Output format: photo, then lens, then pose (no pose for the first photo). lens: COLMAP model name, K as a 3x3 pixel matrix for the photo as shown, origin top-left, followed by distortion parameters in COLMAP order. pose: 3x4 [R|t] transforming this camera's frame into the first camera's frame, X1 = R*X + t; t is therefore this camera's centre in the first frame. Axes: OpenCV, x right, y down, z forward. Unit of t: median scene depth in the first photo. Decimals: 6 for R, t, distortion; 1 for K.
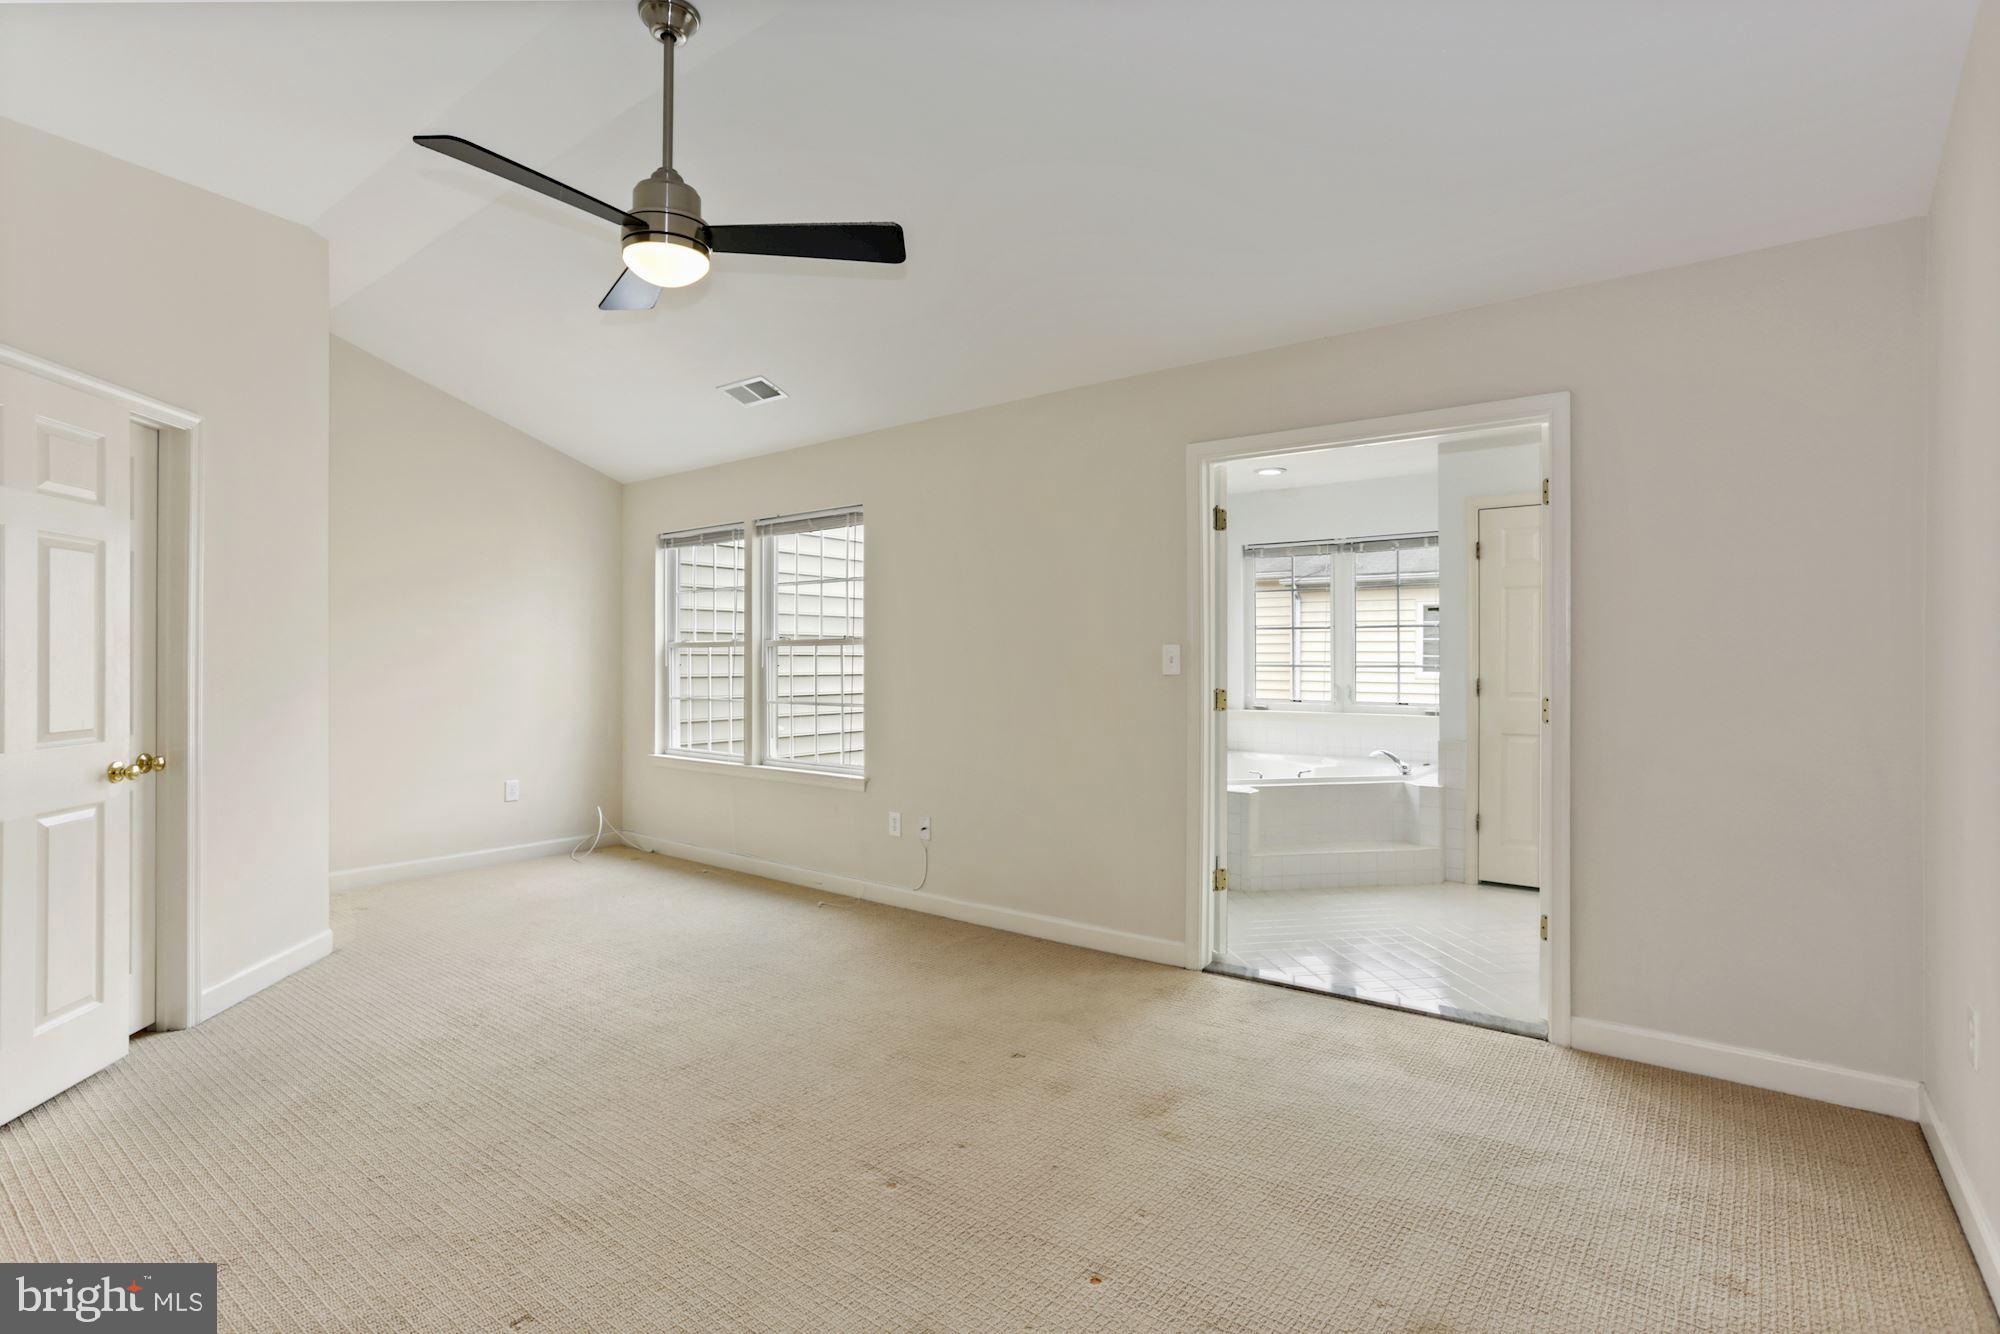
lens RADIAL K [[968.0, 0, 990.2], [0, 968.0, 651.4], [0, 0, 1]] dist [-0.066042, 0.035770]
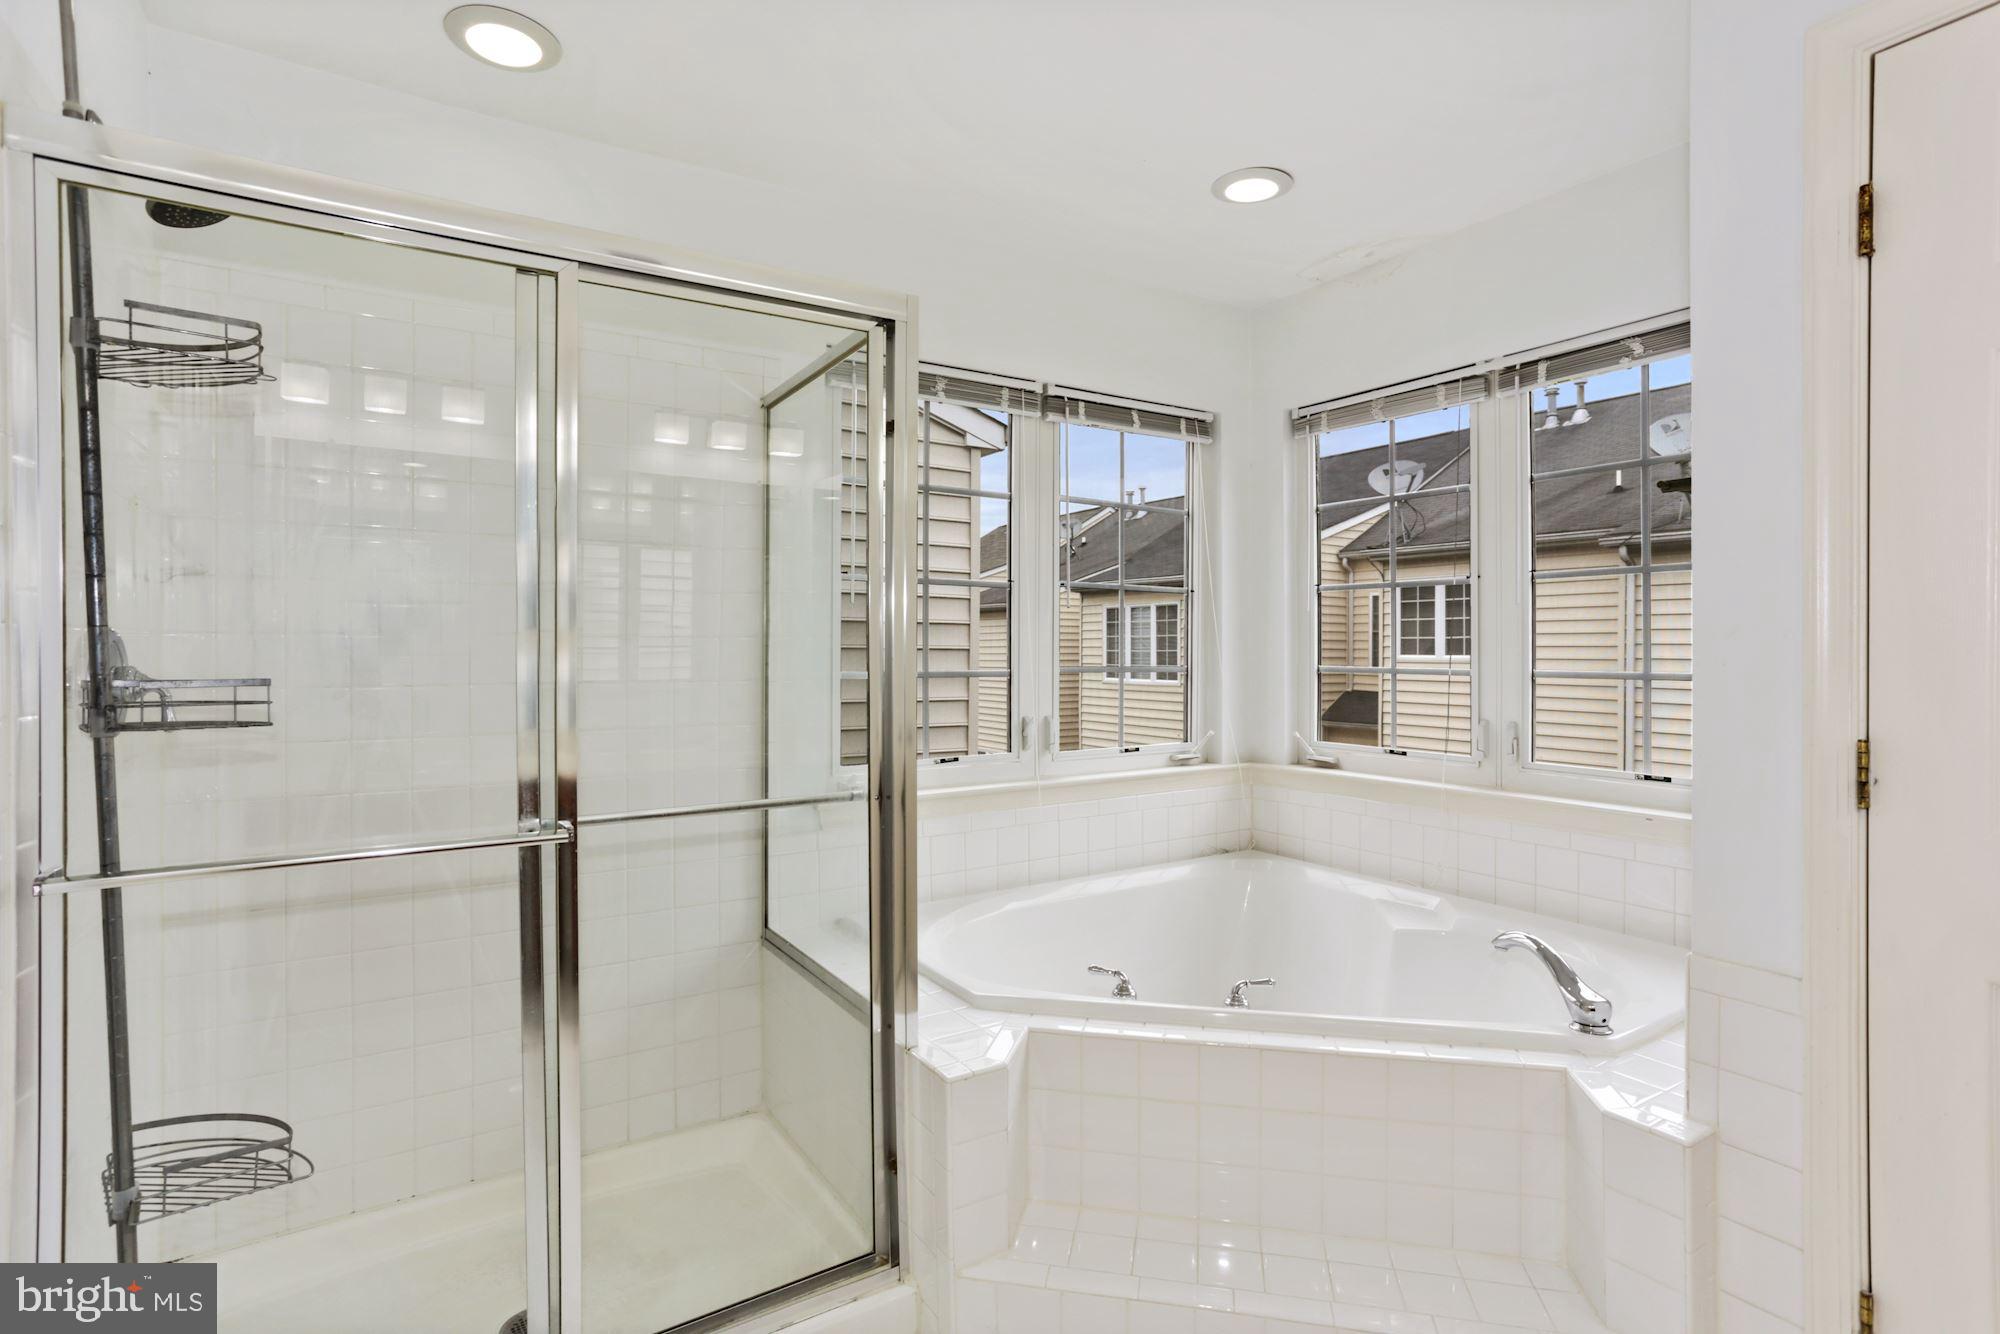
lens RADIAL K [[968.0, 0, 990.2], [0, 968.0, 651.4], [0, 0, 1]] dist [-0.066042, 0.035770]
pose [[0.940007, 0.000477, -0.341154, 0.320817], [0.001812, 0.999978, 0.006393, 0.002833], [0.341149, -0.006628, 0.939986, 0.582214]]
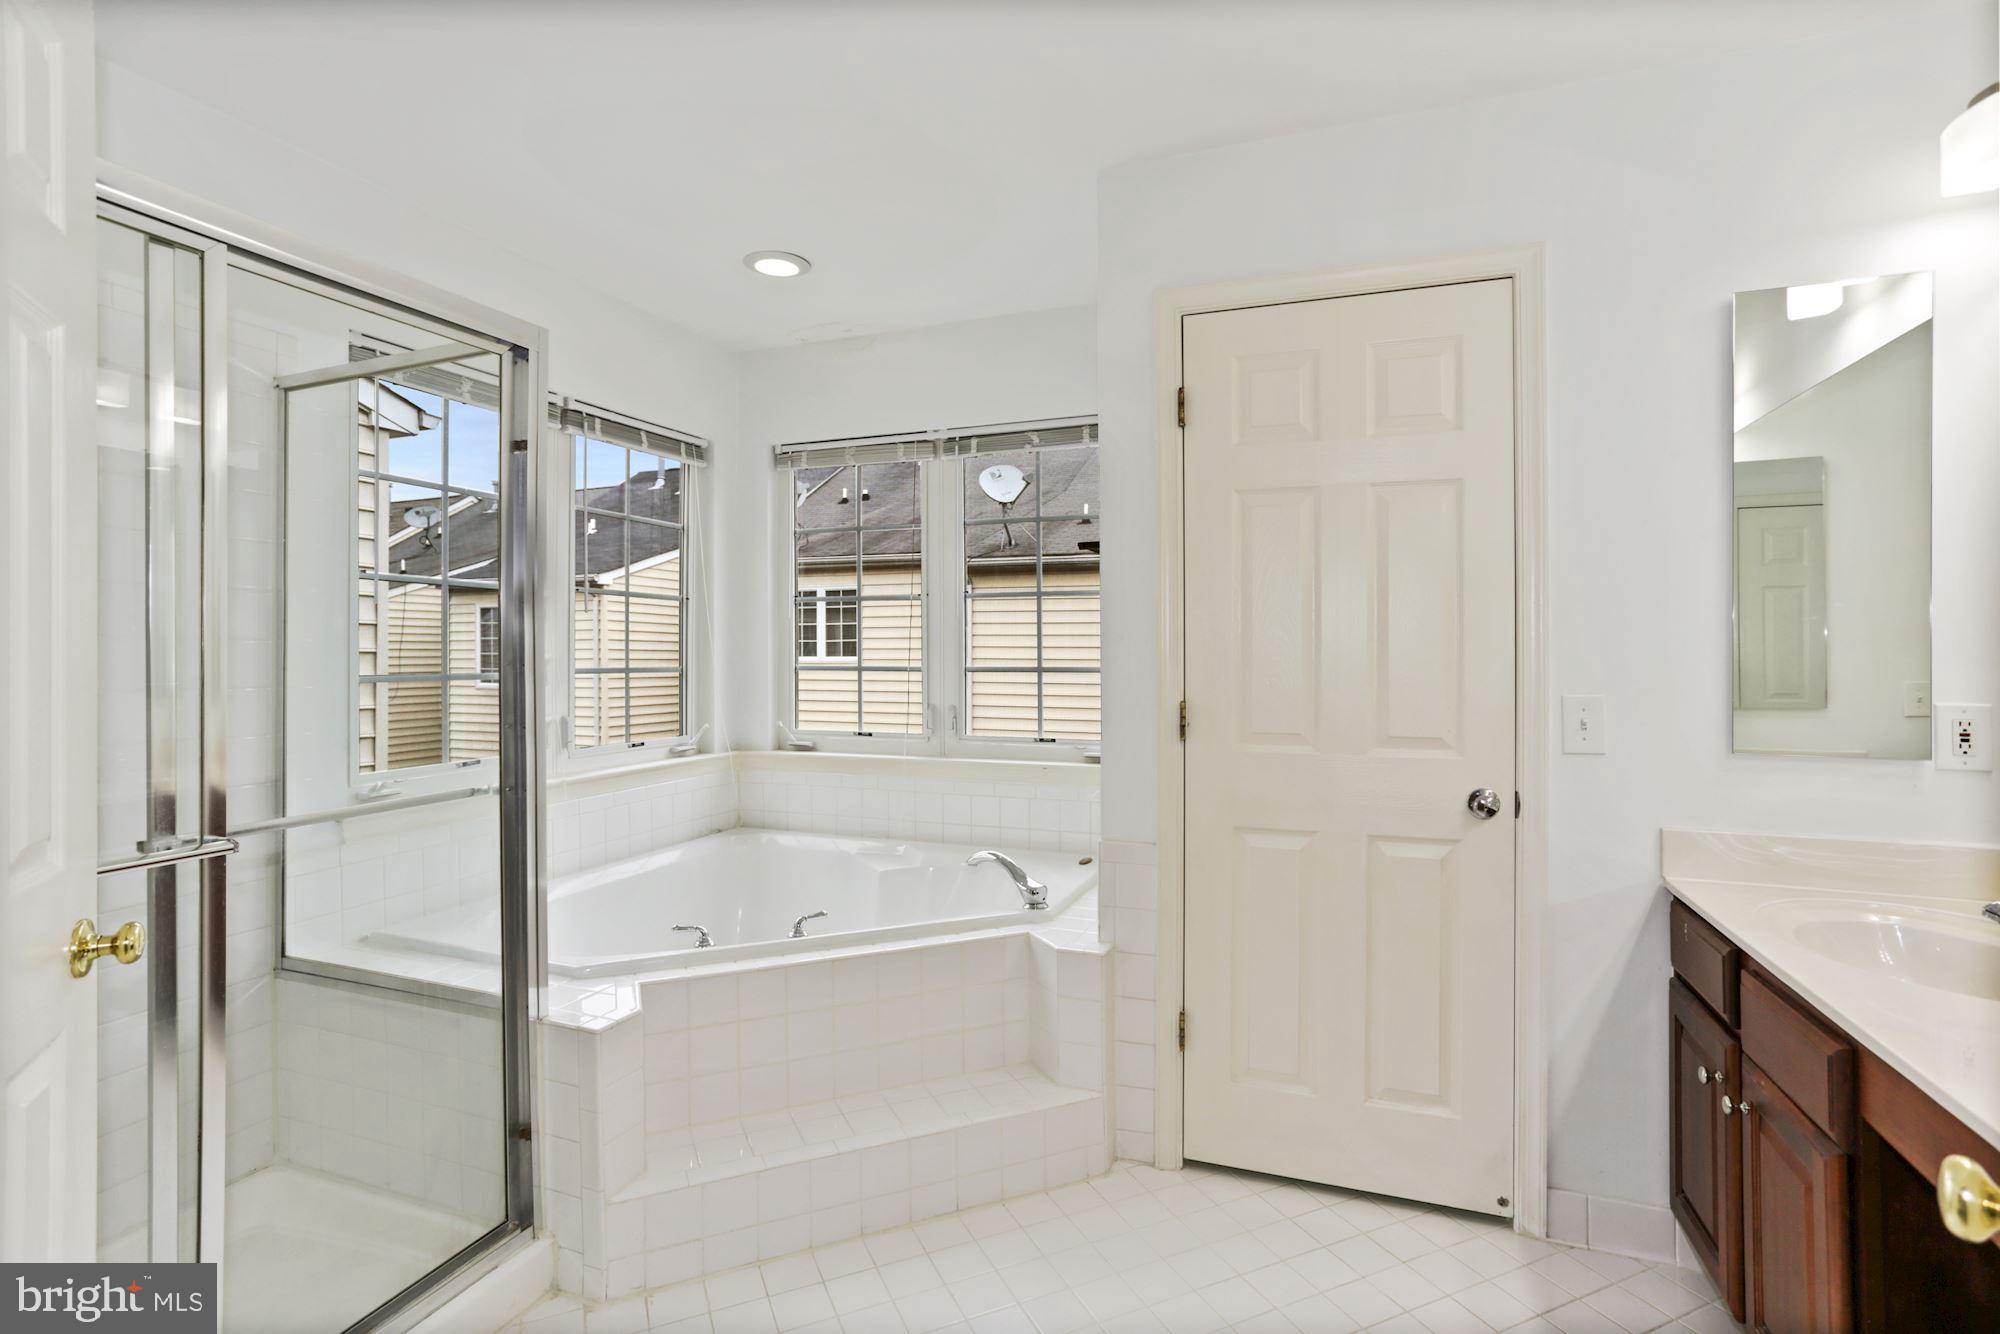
lens RADIAL K [[968.0, 0, 990.2], [0, 968.0, 651.4], [0, 0, 1]] dist [-0.066042, 0.035770]
pose [[0.958154, -0.003848, 0.286228, 0.253187], [0.002412, 0.999983, 0.005371, 0.002585], [-0.286244, -0.004456, 0.958146, 0.505869]]
